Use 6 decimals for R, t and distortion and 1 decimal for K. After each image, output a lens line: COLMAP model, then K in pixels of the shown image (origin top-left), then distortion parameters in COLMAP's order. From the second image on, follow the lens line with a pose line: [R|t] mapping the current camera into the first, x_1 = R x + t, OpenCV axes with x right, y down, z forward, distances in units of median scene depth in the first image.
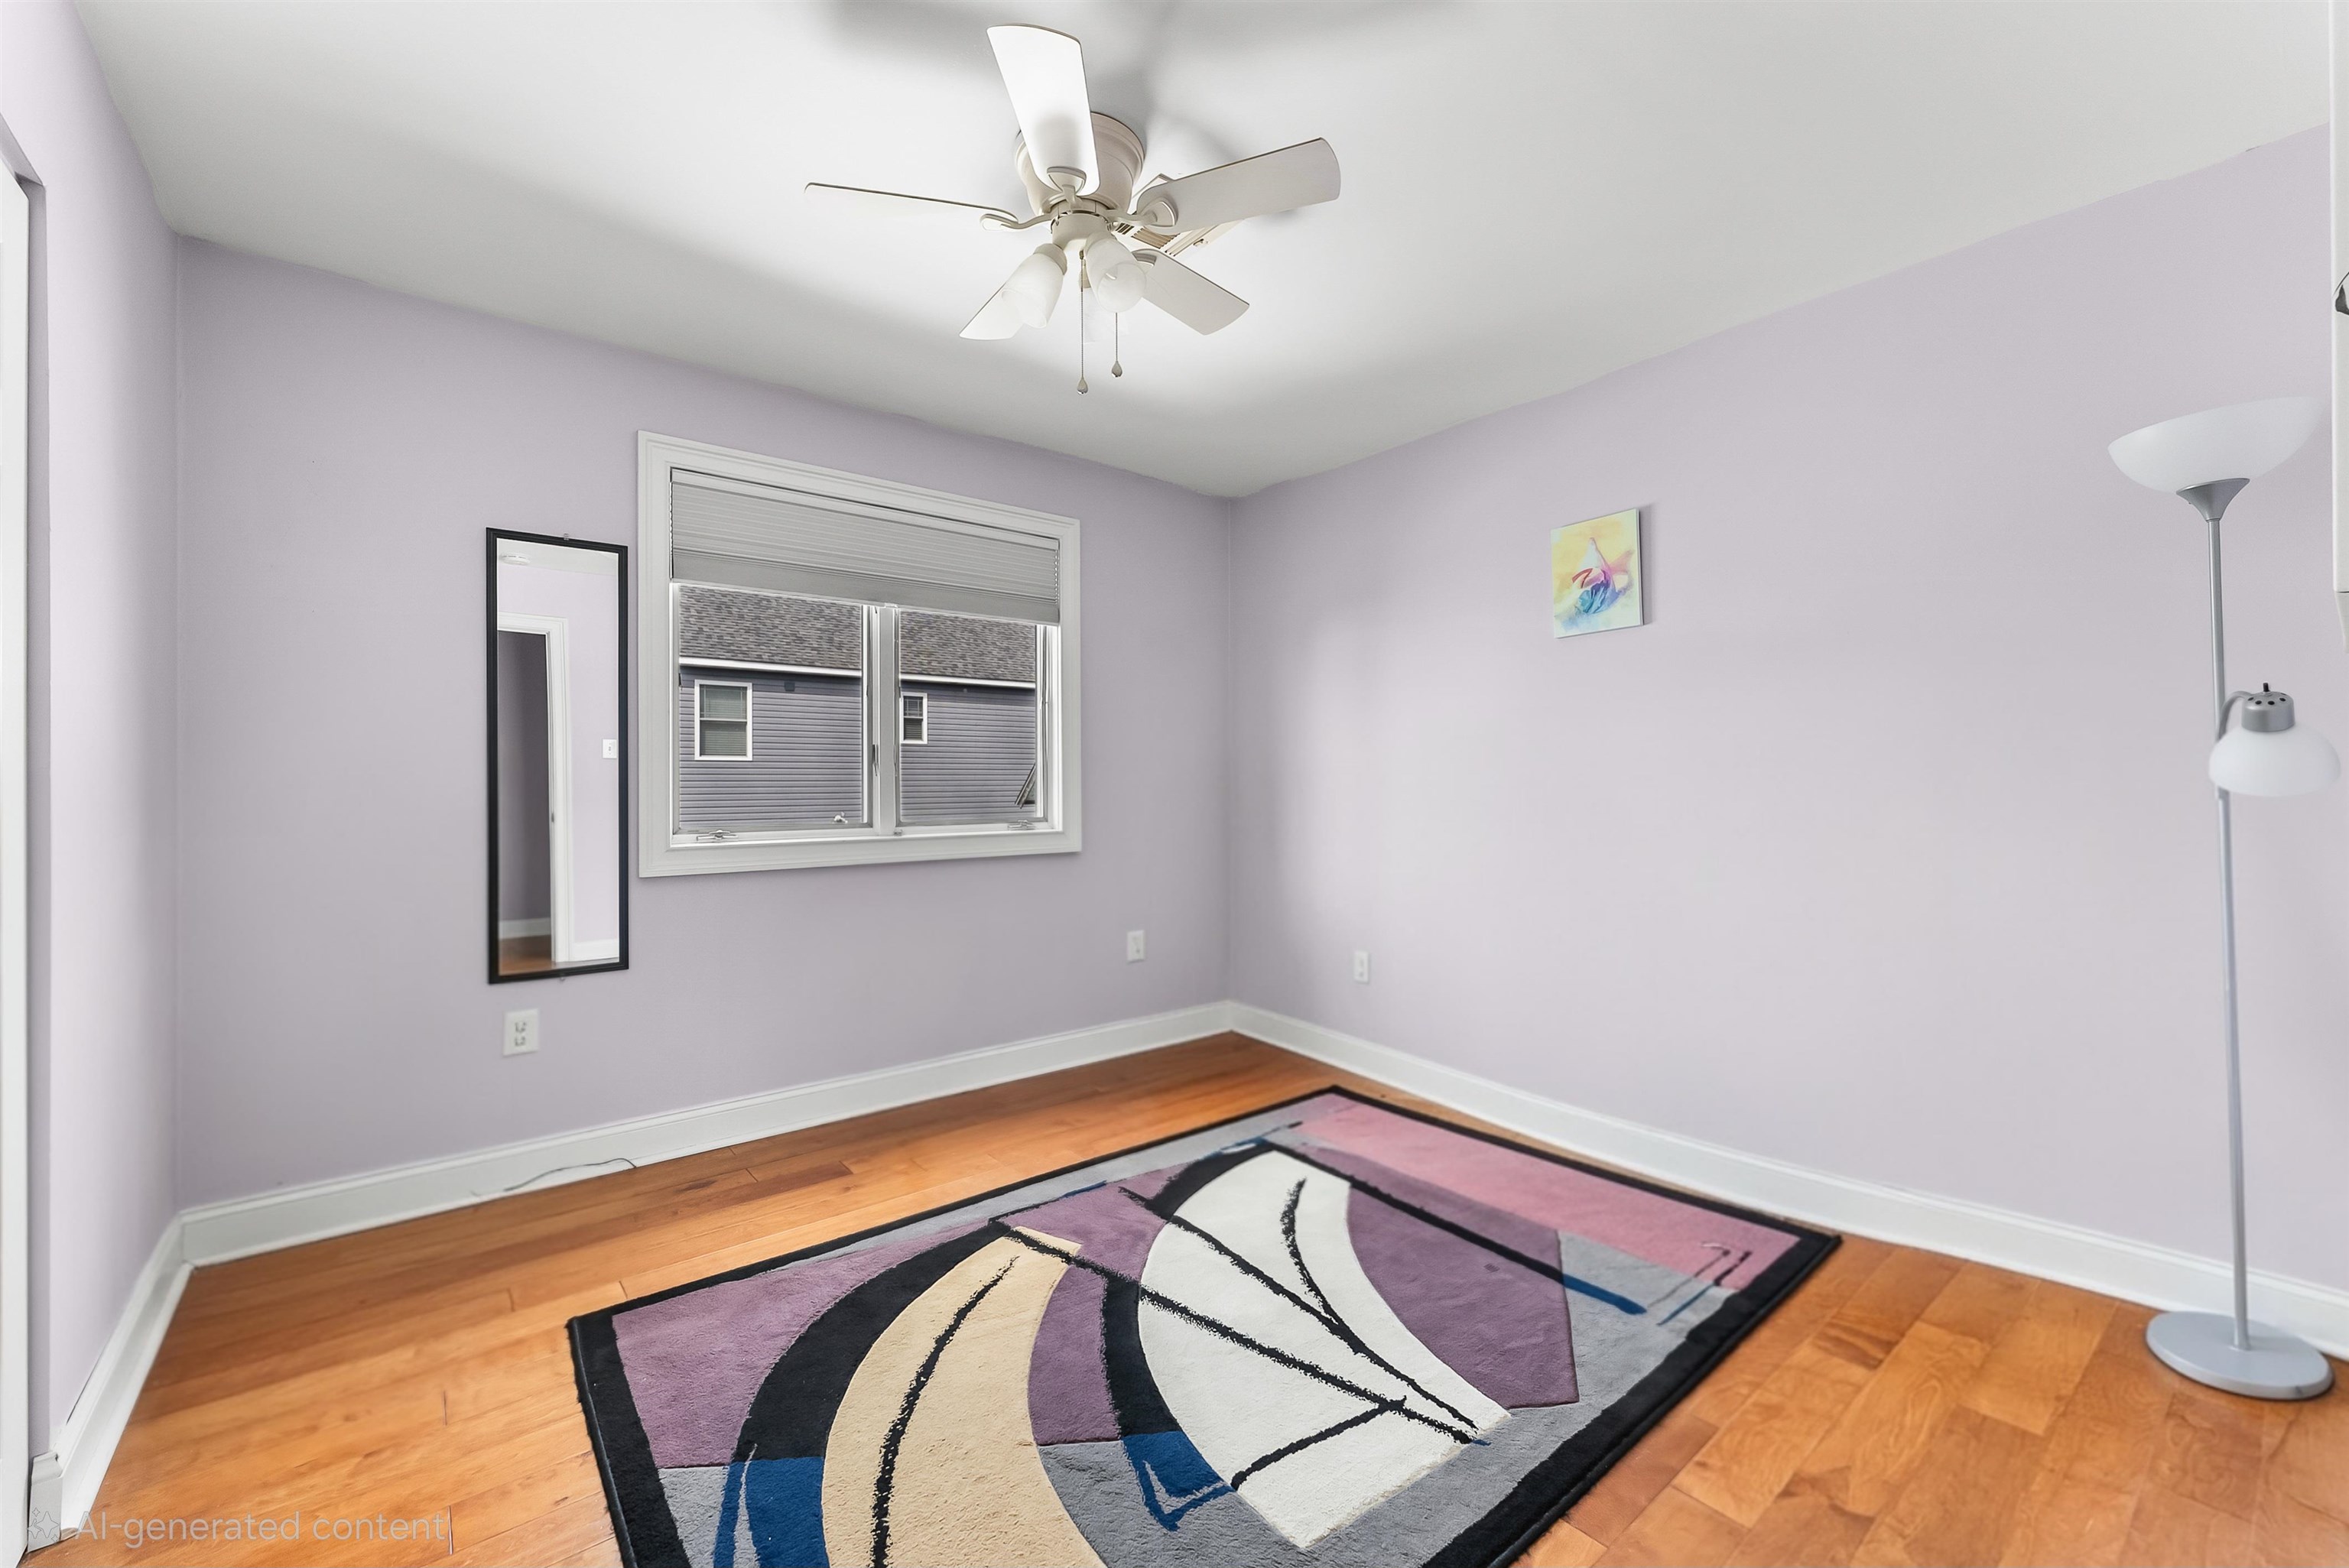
lens RADIAL K [[958.7, 0, 1167.3], [0, 958.7, 776.8], [0, 0, 1]] dist [0.000024, -0.000130]
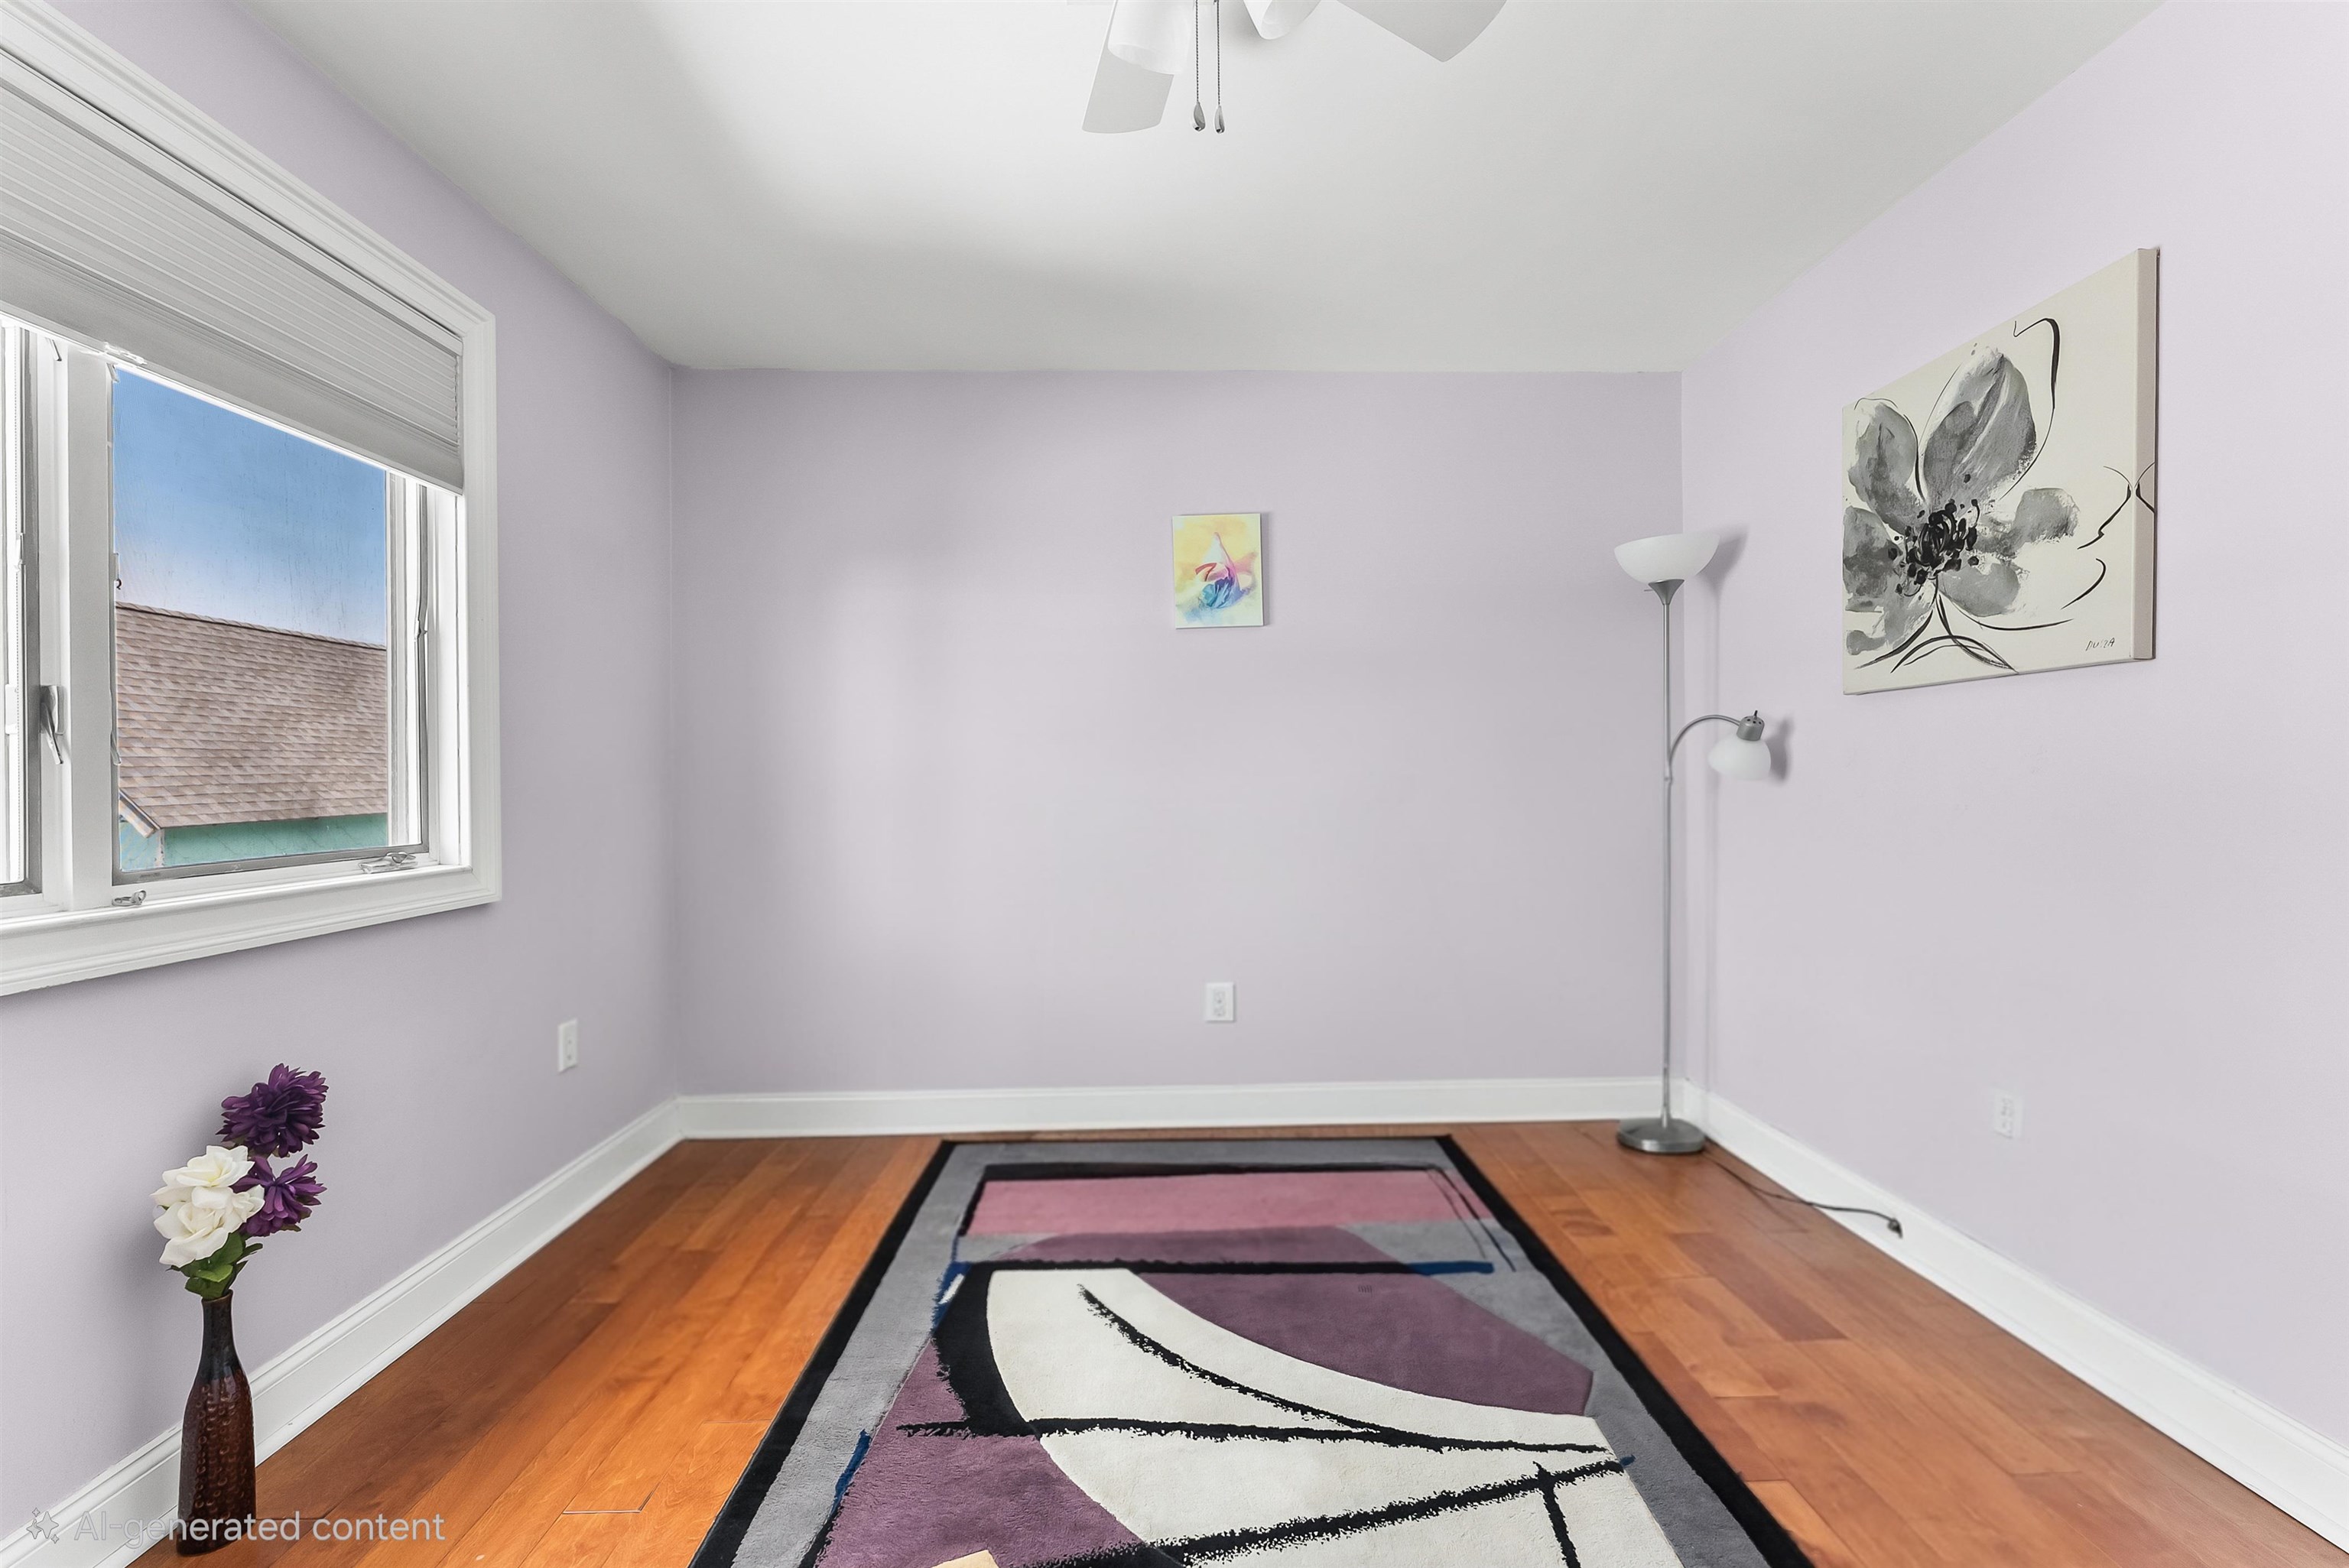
lens RADIAL K [[958.7, 0, 1174.2], [0, 958.7, 781.5], [0, 0, 1]] dist [0.000024, -0.000130]
pose [[0.600559, -0.005810, 0.799559, -0.403697], [0.000746, 0.999977, 0.006706, 0.004732], [-0.799580, -0.003431, 0.600550, 0.449635]]
